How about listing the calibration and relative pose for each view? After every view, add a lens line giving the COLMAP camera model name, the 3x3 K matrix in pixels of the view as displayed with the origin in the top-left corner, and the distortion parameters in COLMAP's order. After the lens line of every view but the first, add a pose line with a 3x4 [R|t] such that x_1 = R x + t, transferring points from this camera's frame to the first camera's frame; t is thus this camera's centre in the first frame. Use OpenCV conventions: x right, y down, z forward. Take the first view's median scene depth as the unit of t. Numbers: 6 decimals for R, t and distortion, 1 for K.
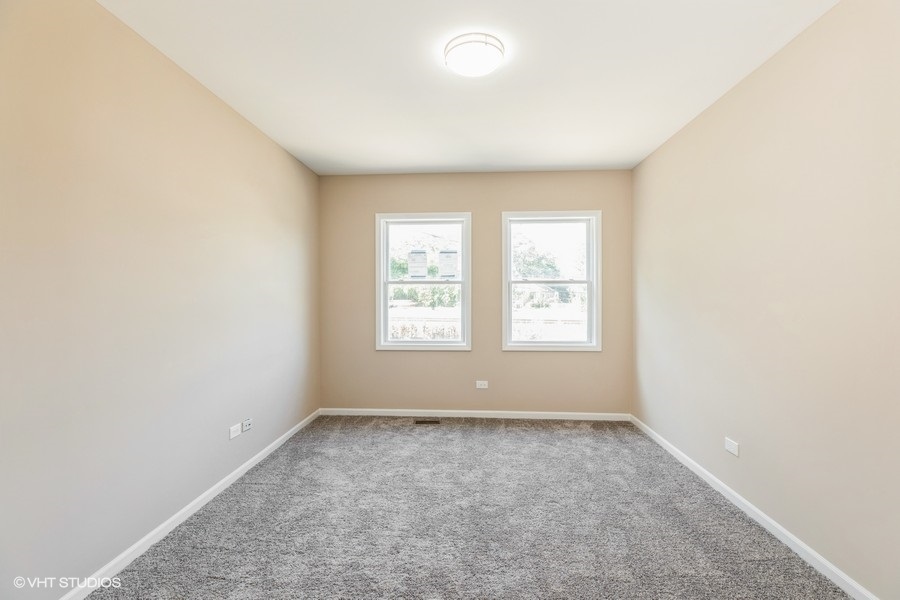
lens RADIAL K [[403.3, 0, 451.6], [0, 403.3, 298.4], [0, 0, 1]] dist [0.005227, 0.000748]
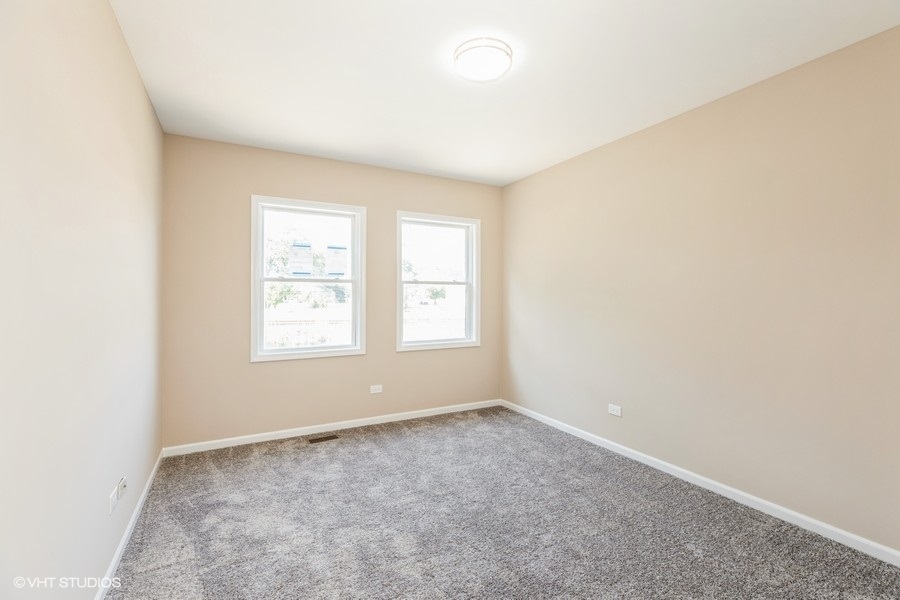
lens RADIAL K [[403.3, 0, 457.7], [0, 403.3, 295.7], [0, 0, 1]] dist [0.005227, 0.000748]
pose [[0.847616, 0.002956, 0.530603, -0.279904], [0.000212, 0.999983, -0.005910, -0.001353], [-0.530611, 0.005122, 0.847600, 0.093653]]
